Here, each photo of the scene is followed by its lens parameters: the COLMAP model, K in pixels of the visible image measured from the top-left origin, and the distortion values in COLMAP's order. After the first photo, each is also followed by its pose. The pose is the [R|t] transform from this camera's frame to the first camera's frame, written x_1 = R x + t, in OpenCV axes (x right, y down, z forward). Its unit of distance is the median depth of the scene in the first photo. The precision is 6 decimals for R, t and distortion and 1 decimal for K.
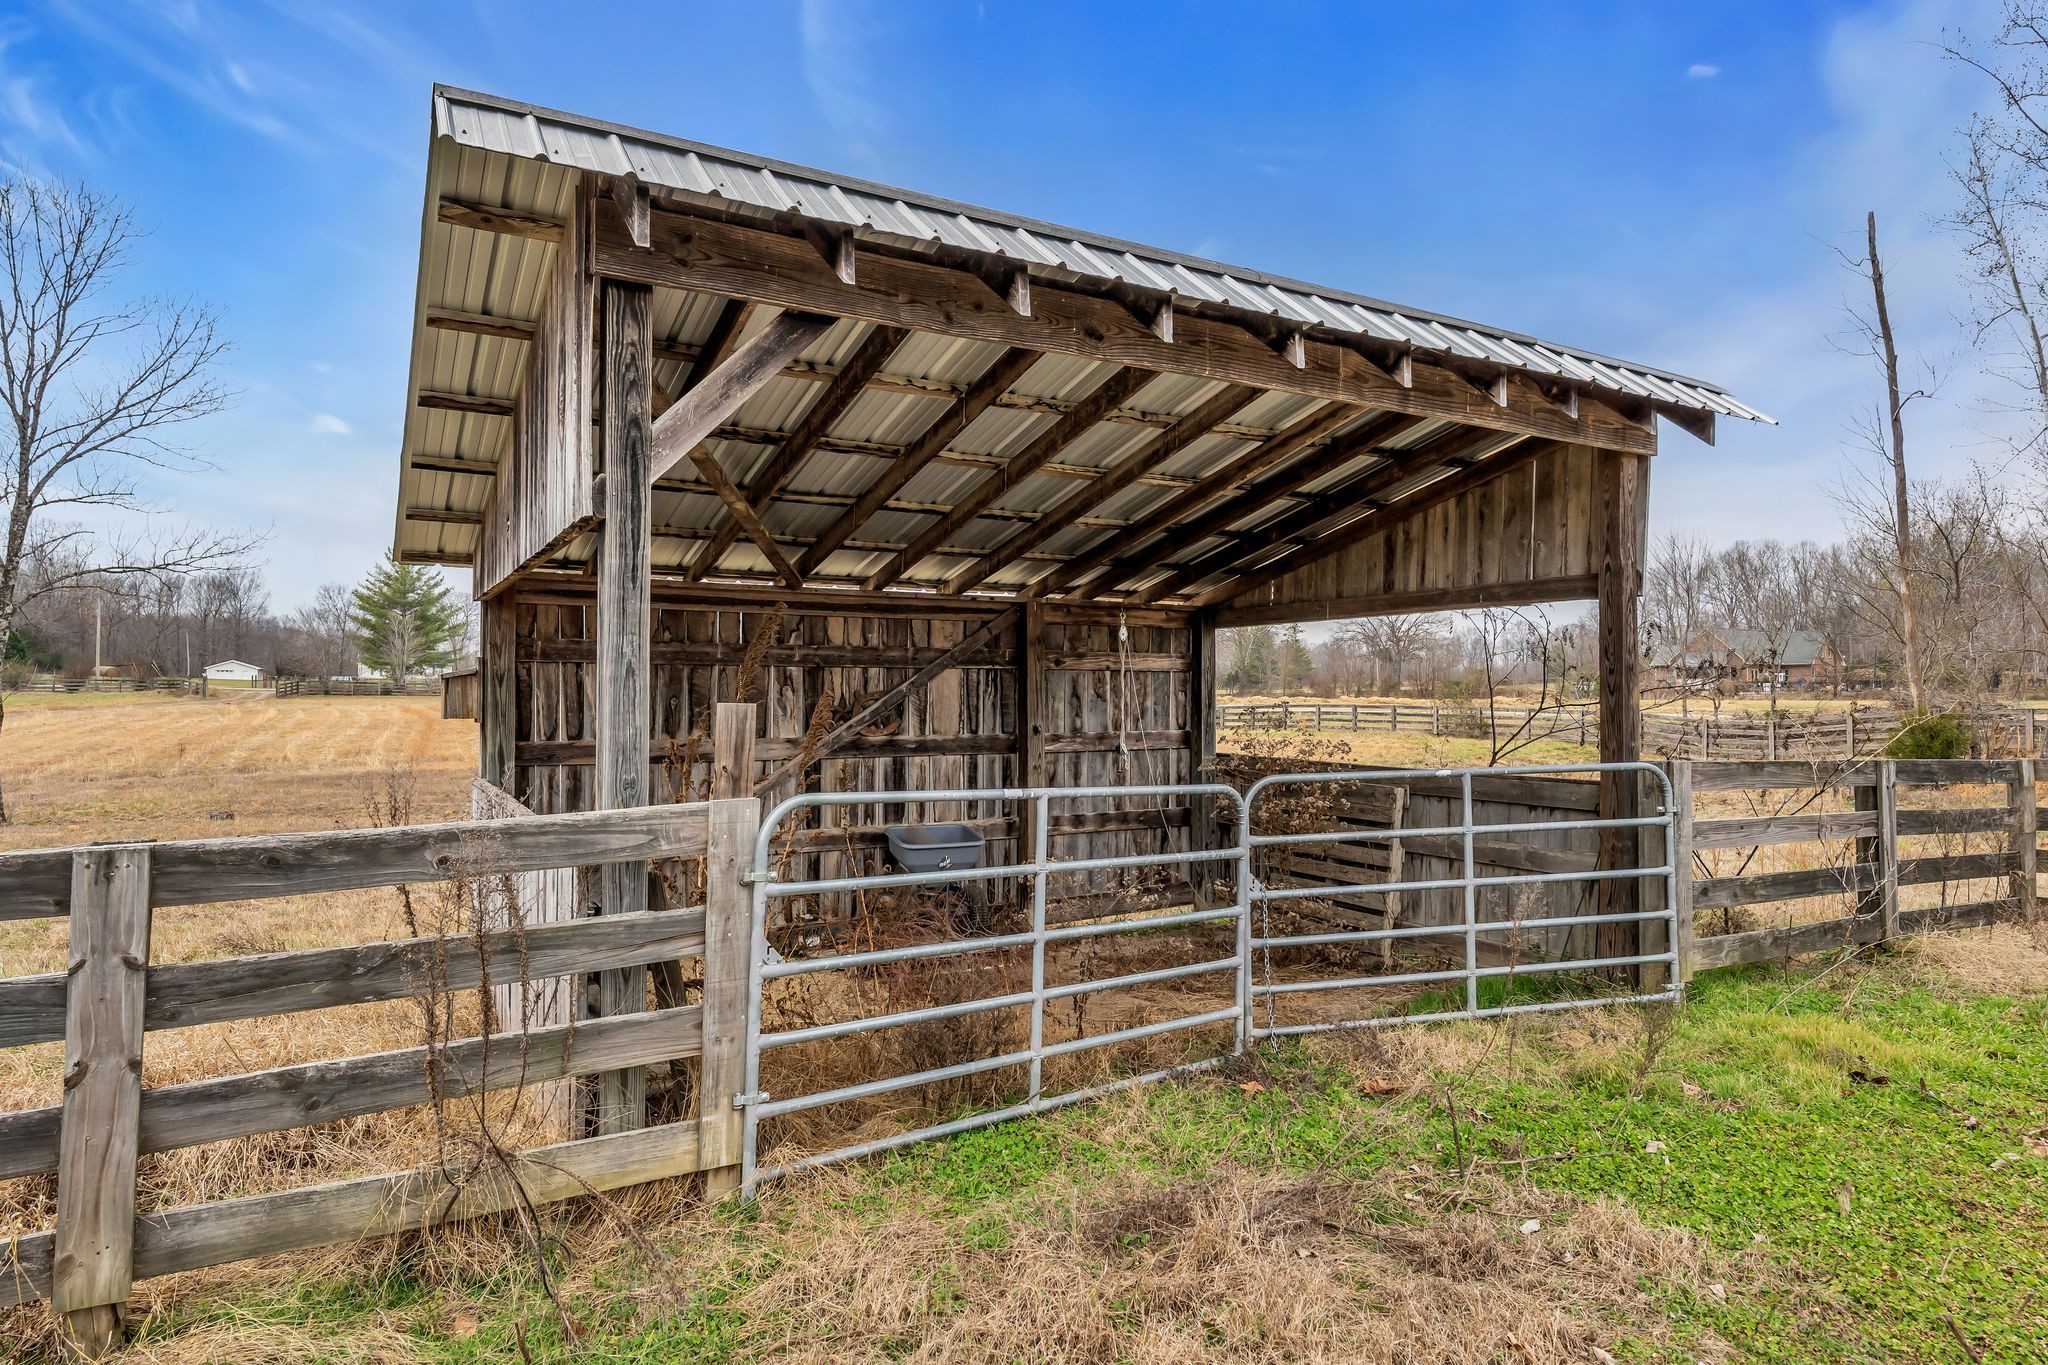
lens RADIAL K [[1496.8, 0, 1024.0], [0, 1496.8, 682.5], [0, 0, 1]] dist [-0.005215, 0.001789]
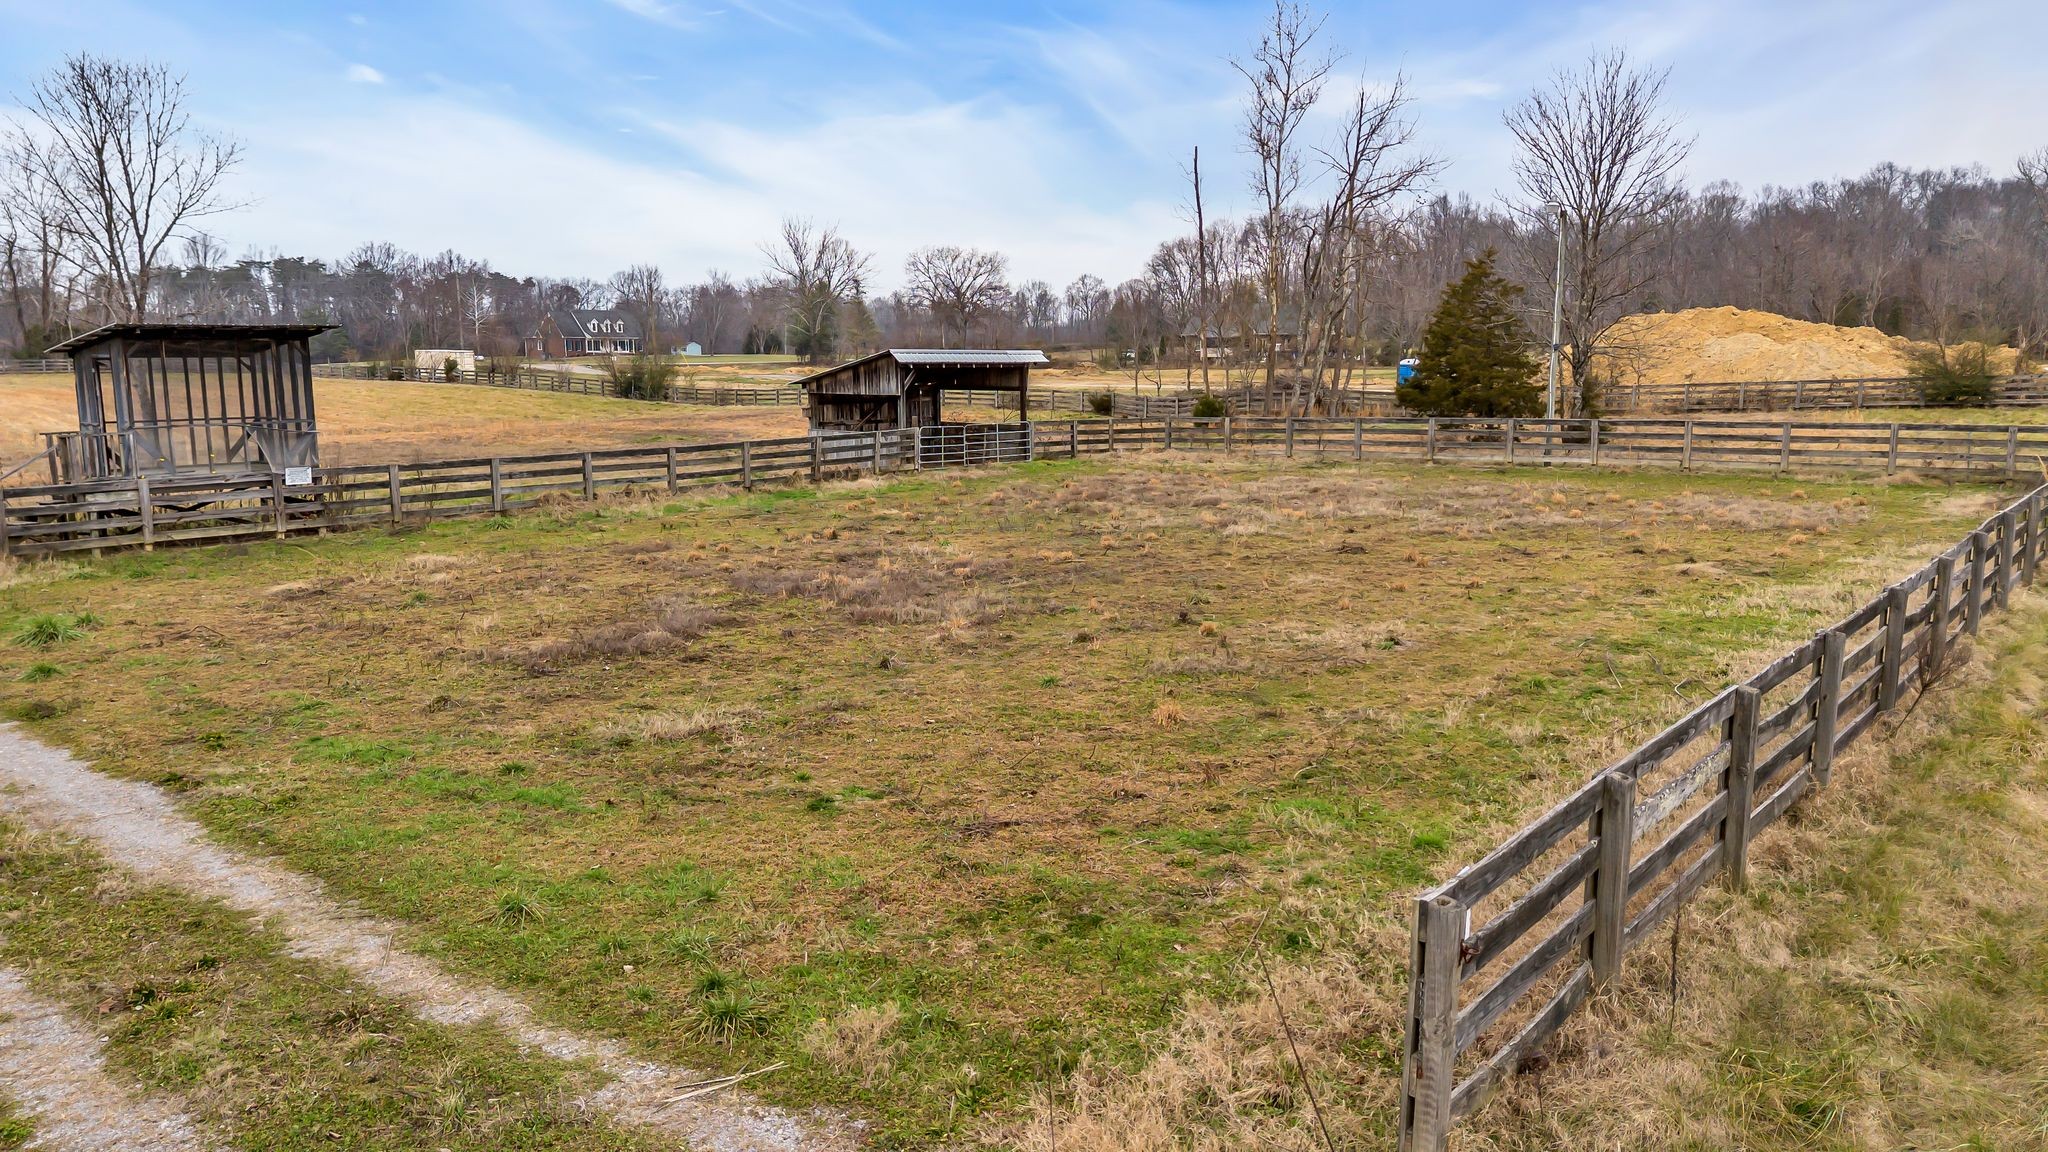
lens RADIAL K [[1428.4, 0, 1033.6], [0, 1428.4, 578.8], [0, 0, 1]] dist [0.108833, -0.128126]
pose [[0.957092, -0.056092, 0.284304, -1.211993], [0.013005, 0.988413, 0.151230, -0.187680], [-0.289492, -0.141043, 0.946732, -4.481185]]
